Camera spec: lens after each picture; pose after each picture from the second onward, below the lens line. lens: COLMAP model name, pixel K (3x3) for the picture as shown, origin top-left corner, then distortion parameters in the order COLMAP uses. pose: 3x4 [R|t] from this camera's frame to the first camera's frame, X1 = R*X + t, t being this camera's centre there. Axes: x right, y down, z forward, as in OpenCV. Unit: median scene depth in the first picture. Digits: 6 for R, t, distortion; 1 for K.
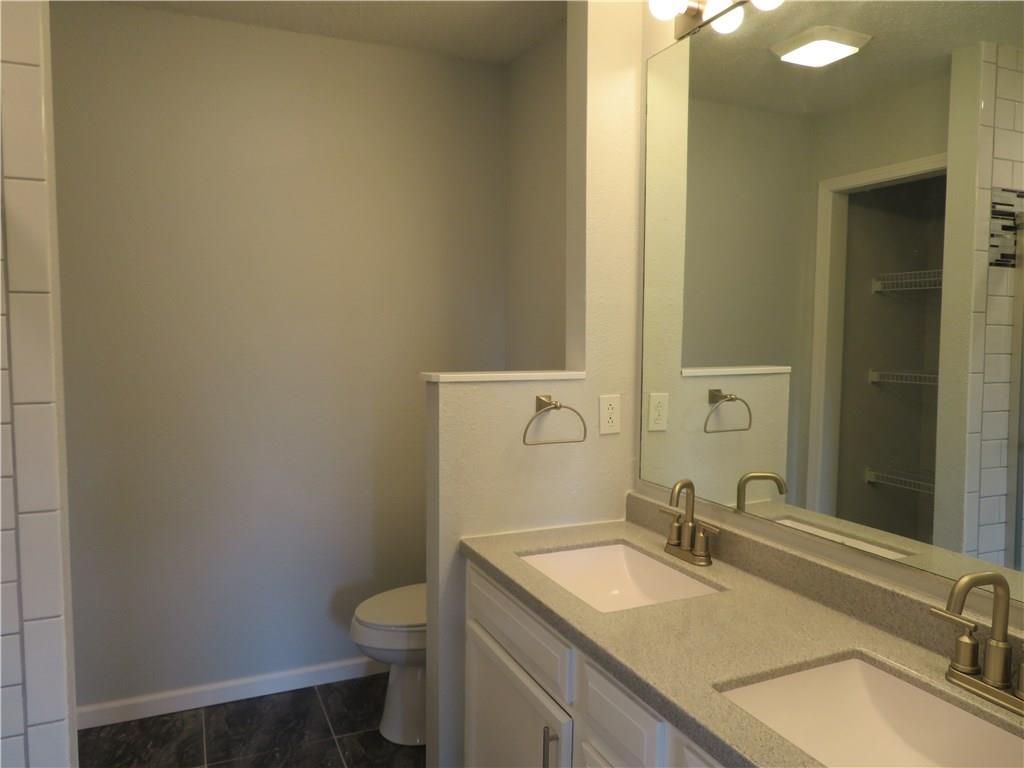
lens RADIAL K [[737.7, 0, 514.3], [0, 737.7, 384.2], [0, 0, 1]] dist [-0.014355, 0.006524]
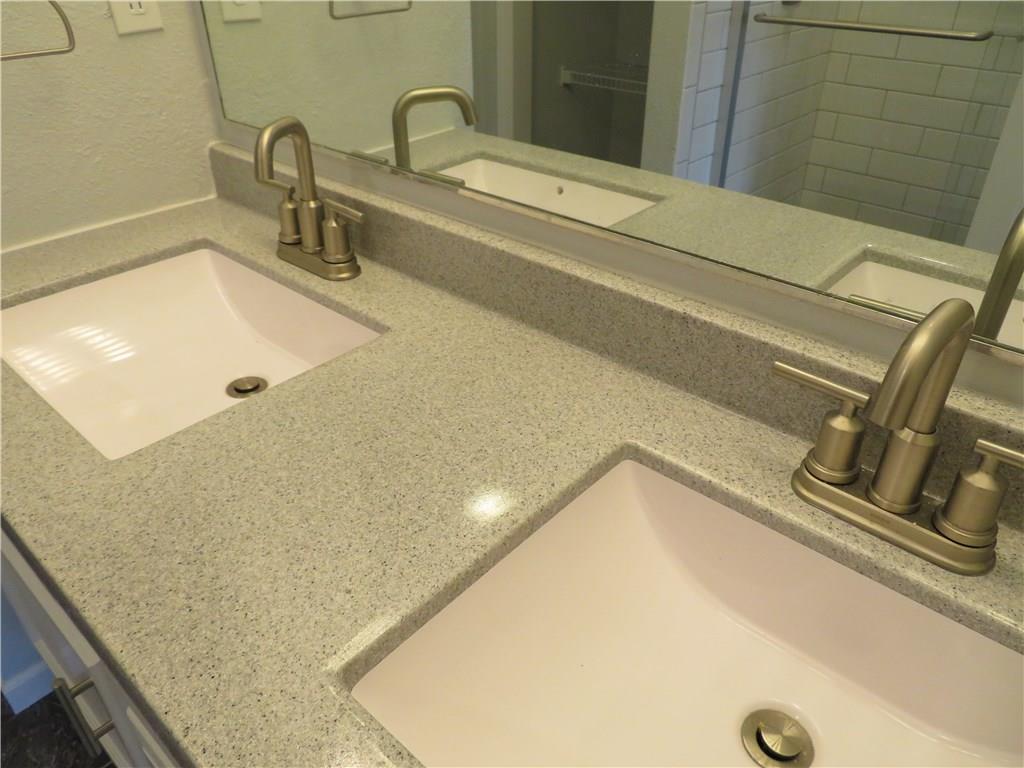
lens RADIAL K [[737.7, 0, 514.7], [0, 737.7, 383.6], [0, 0, 1]] dist [-0.014355, 0.006524]
pose [[0.915072, -0.224802, 0.334823, 0.168951], [0.037156, 0.873694, 0.485054, 0.051972], [-0.401574, -0.431419, 0.807846, 0.464945]]
